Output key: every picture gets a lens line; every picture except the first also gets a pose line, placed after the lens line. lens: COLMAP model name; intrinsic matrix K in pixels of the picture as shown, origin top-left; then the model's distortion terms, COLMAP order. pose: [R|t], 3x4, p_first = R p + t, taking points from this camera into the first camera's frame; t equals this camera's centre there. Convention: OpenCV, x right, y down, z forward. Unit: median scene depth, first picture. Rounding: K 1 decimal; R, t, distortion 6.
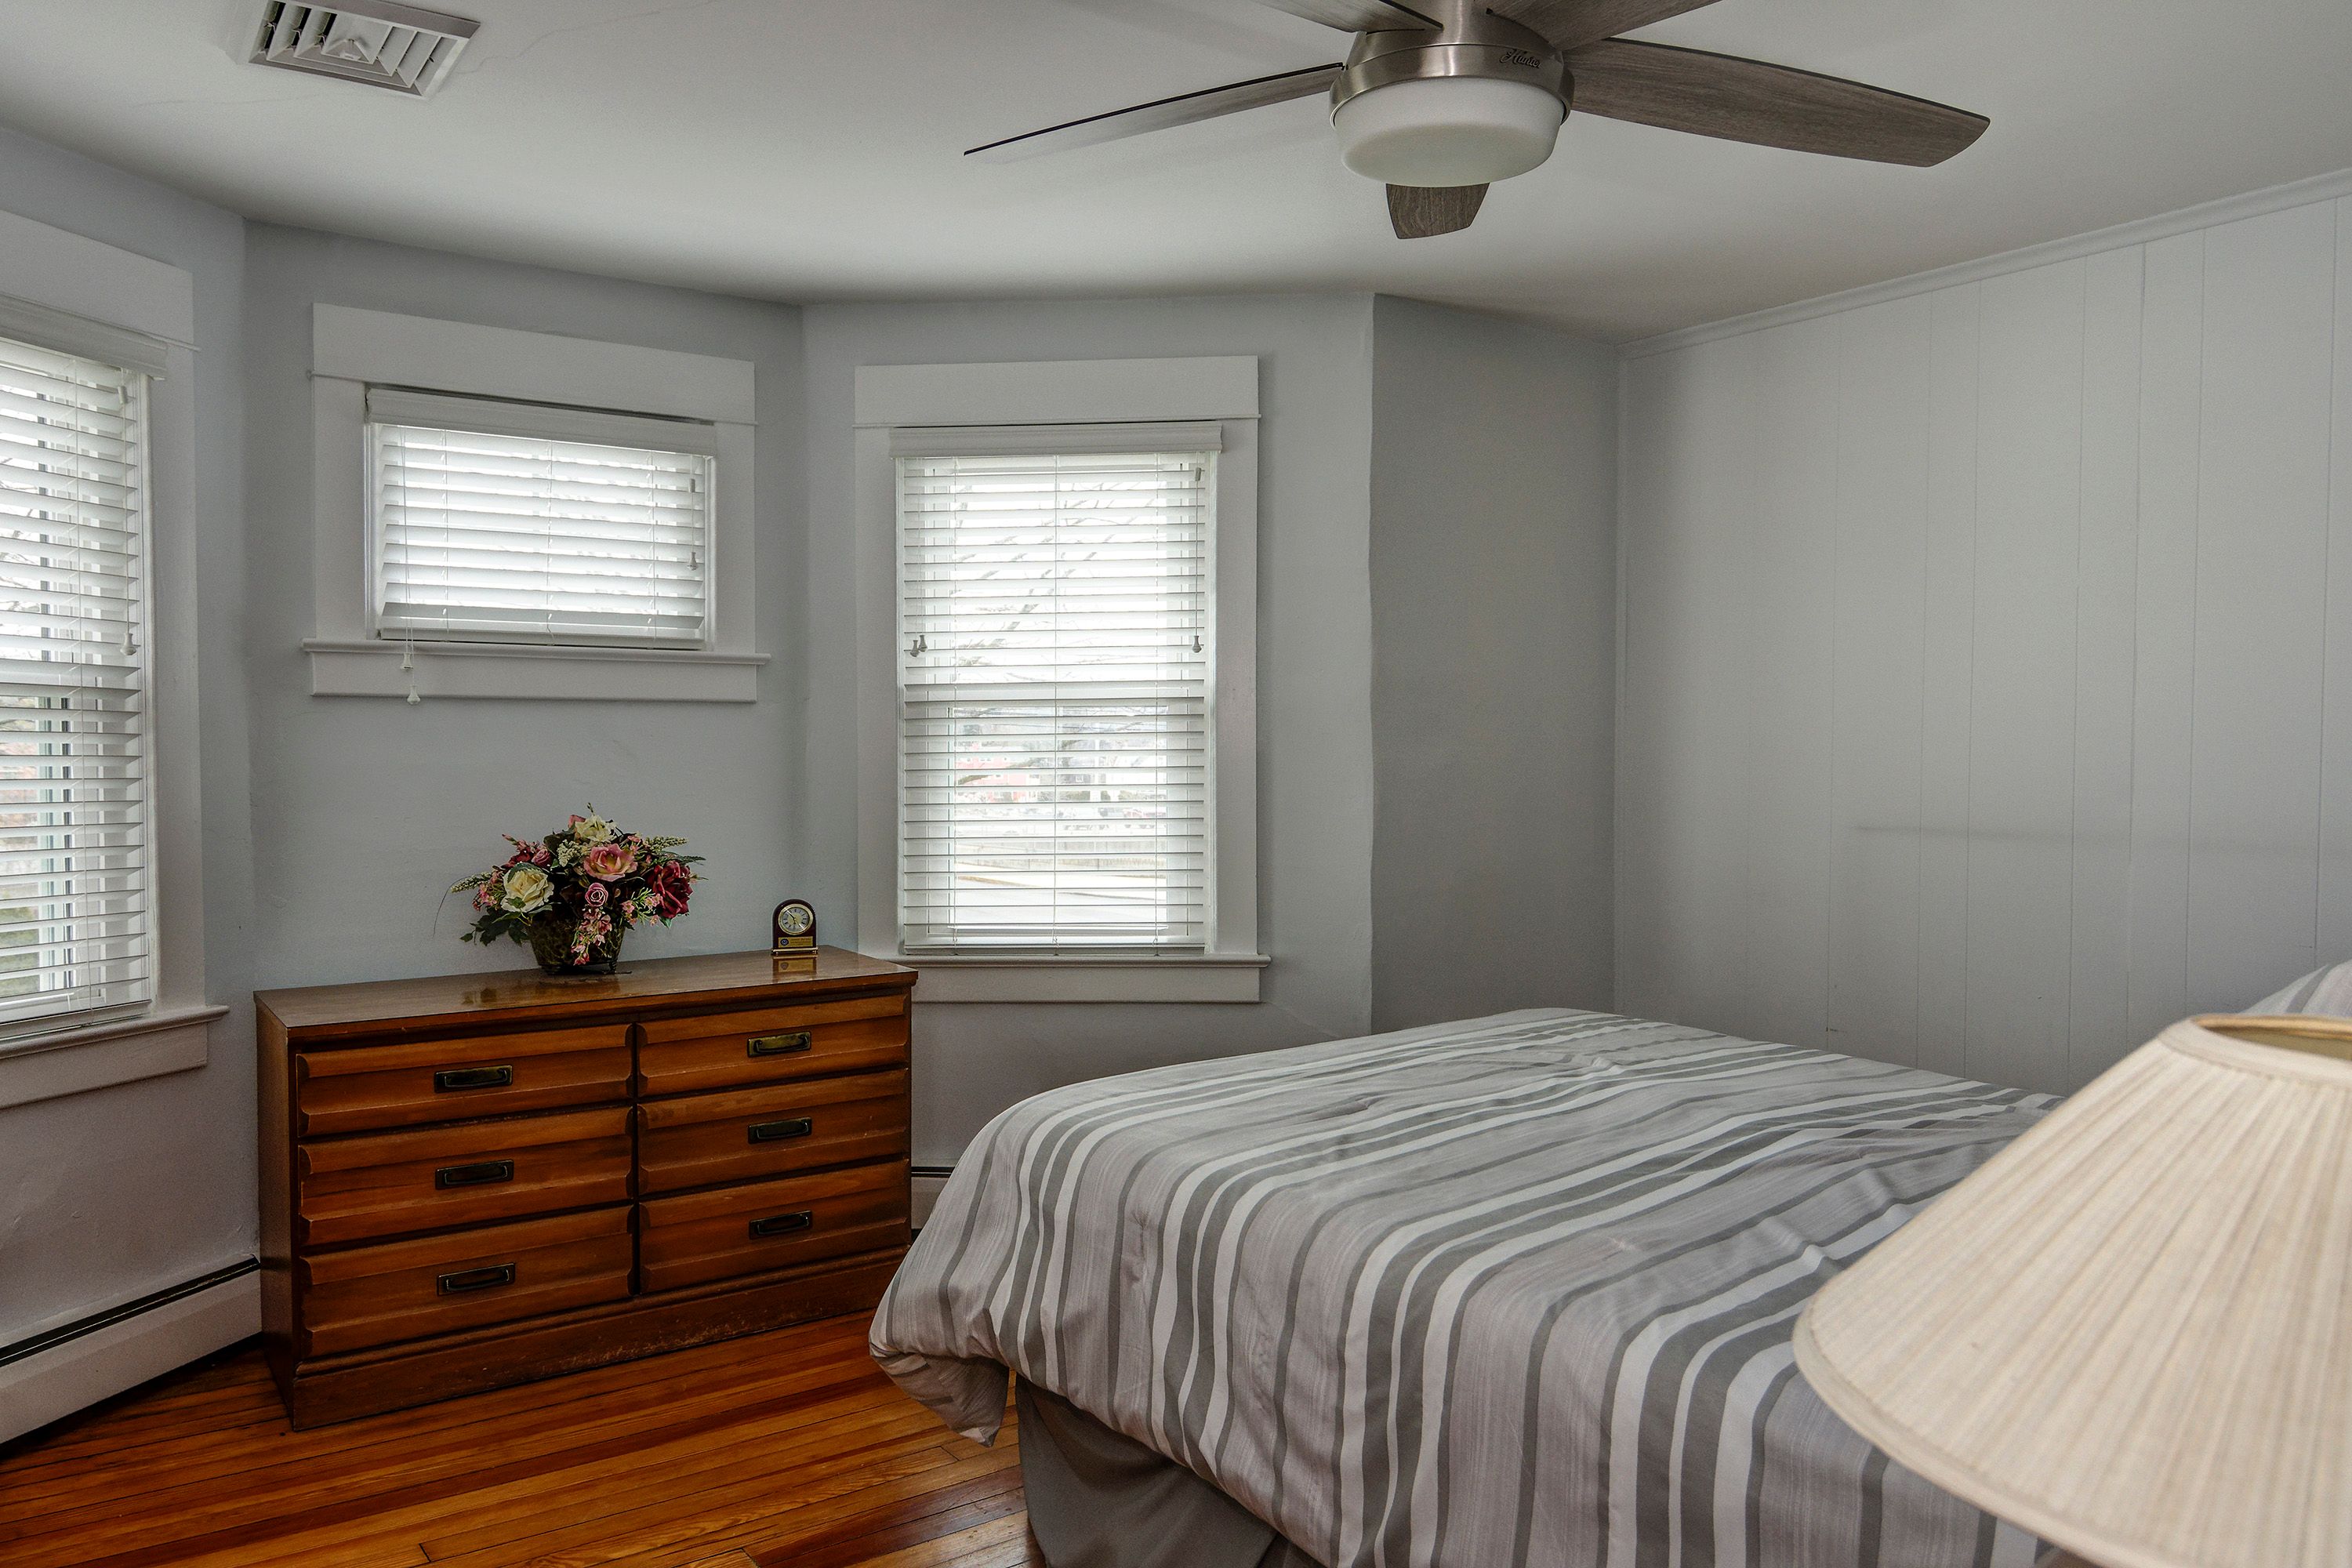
lens RADIAL K [[1454.2, 0, 1154.5], [0, 1454.2, 779.8], [0, 0, 1]] dist [0.001939, 0.001046]
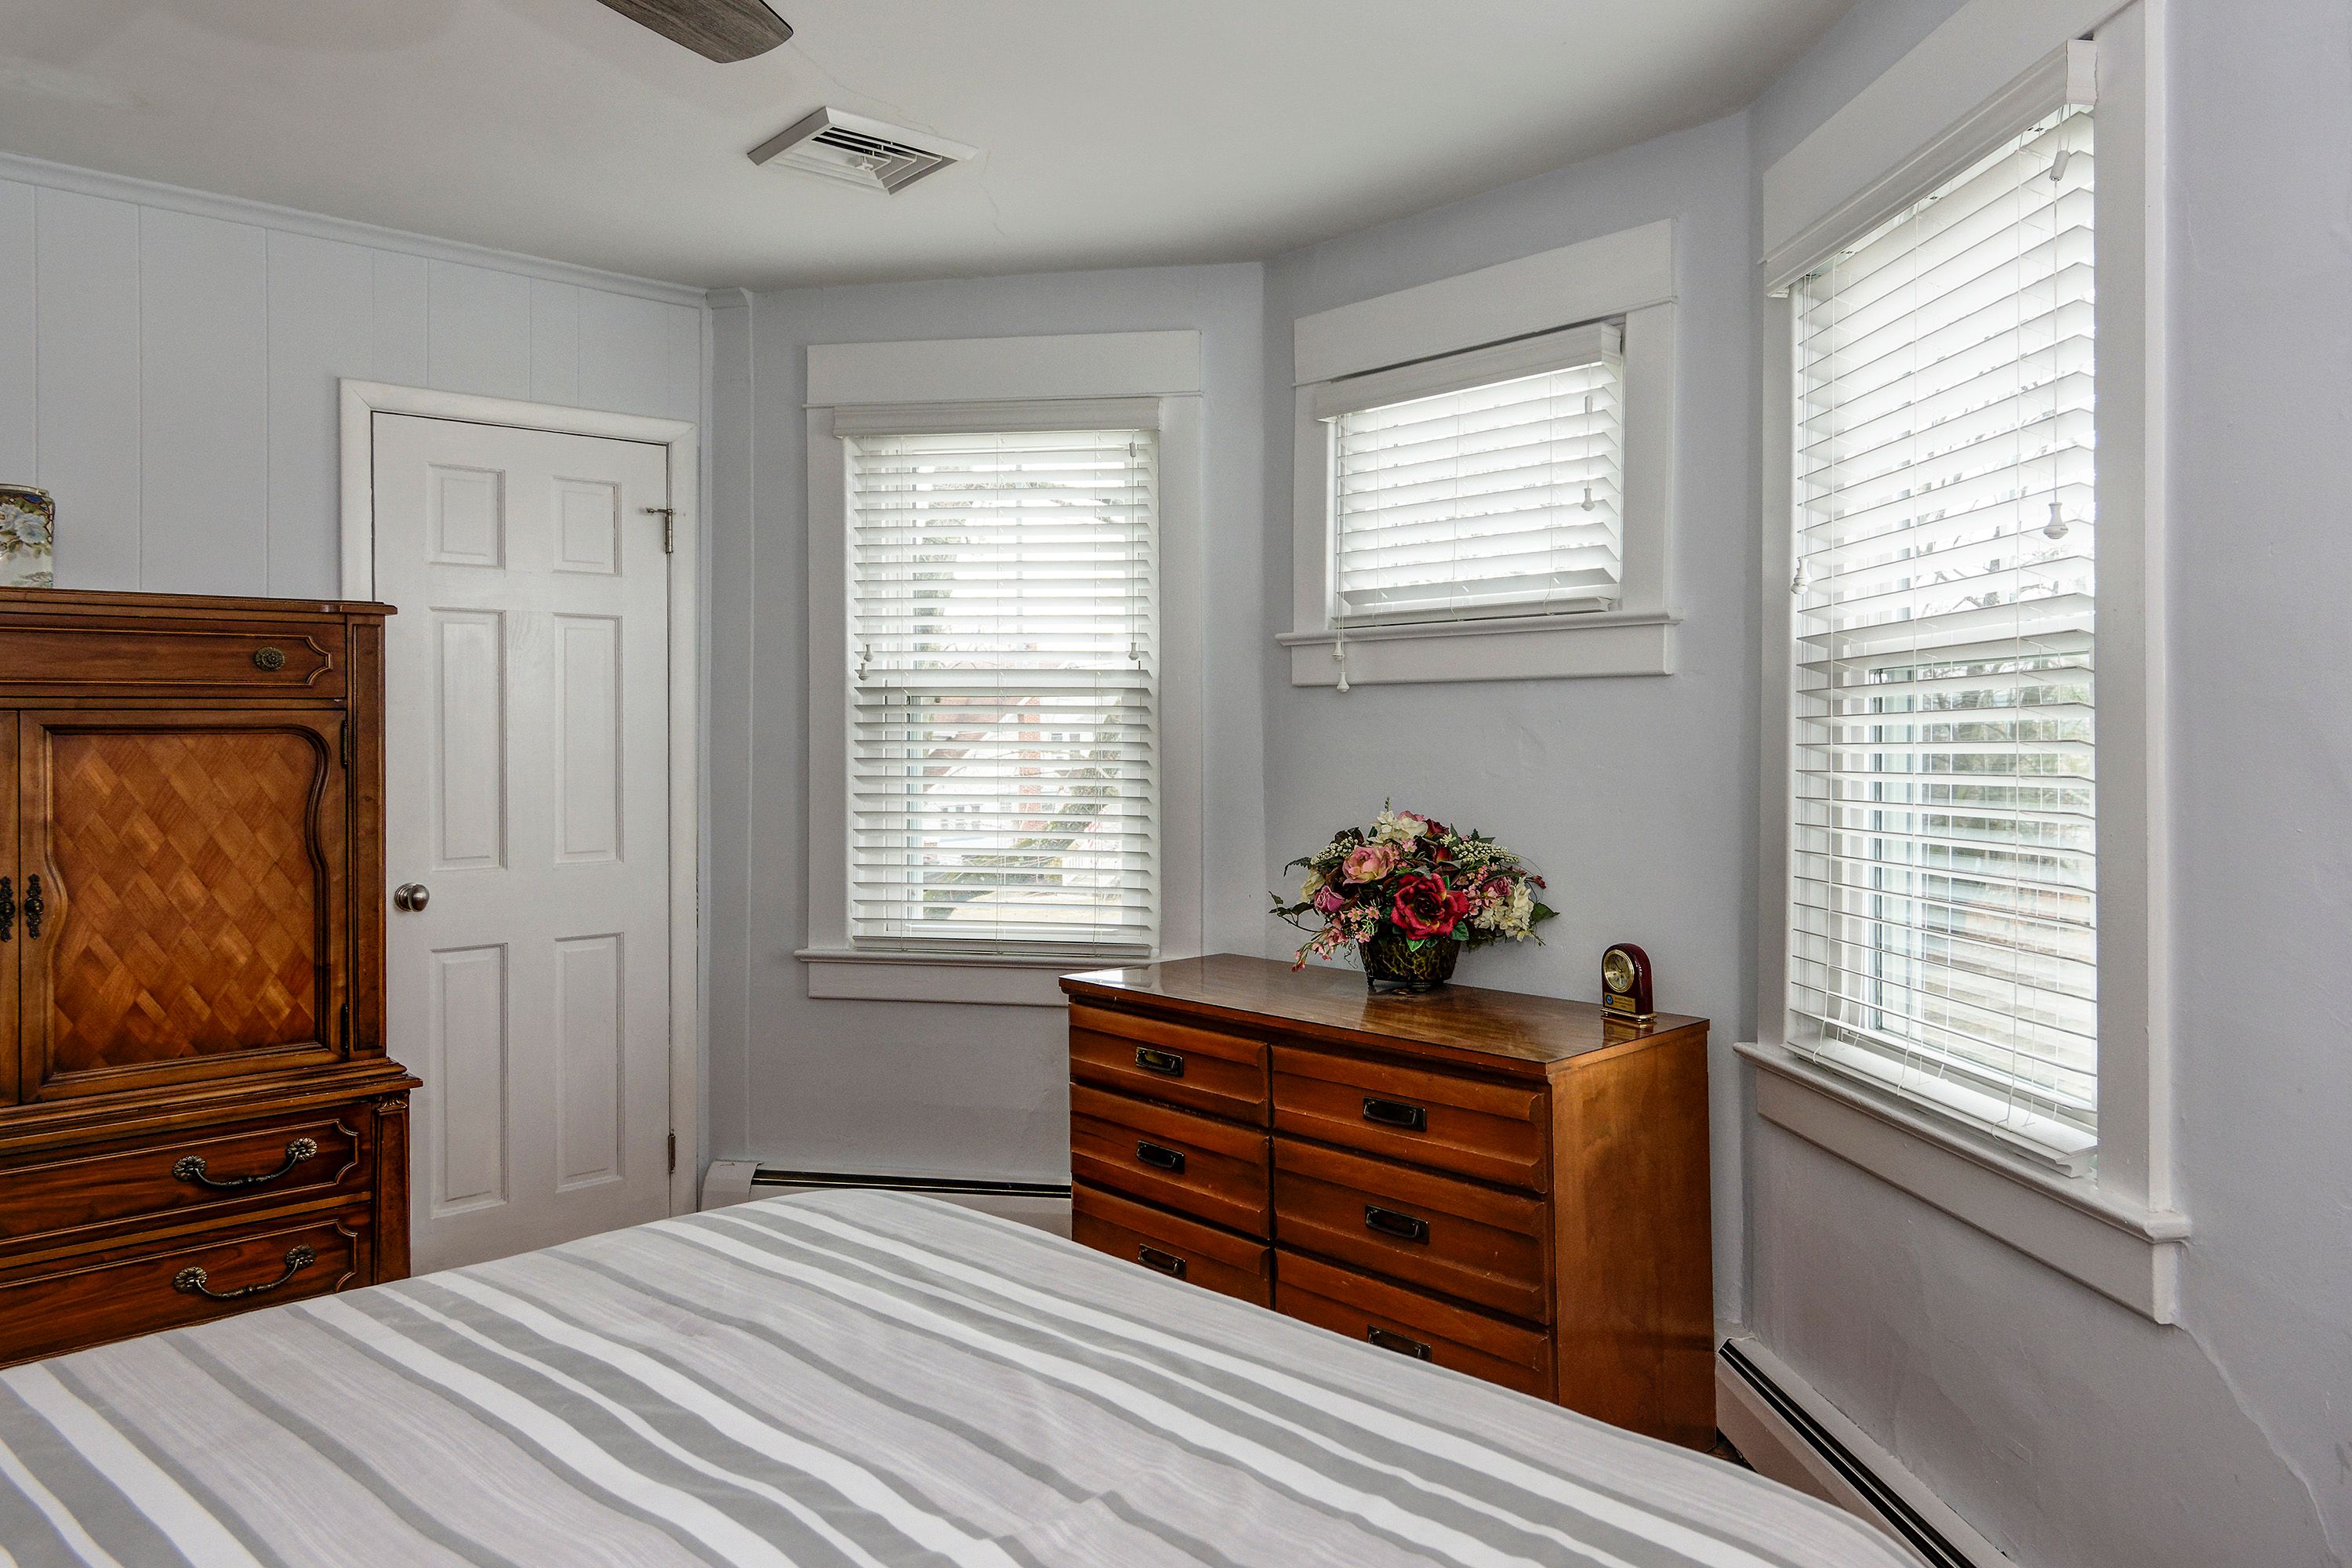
lens RADIAL K [[1553.9, 0, 1067.2], [0, 1553.9, 723.0], [0, 0, 1]] dist [0.004156, 0.001484]
pose [[0.187985, -0.000163, -0.982172, 0.539236], [-0.014173, 0.999895, -0.002879, -0.026844], [0.982070, 0.014461, 0.187963, 0.659816]]
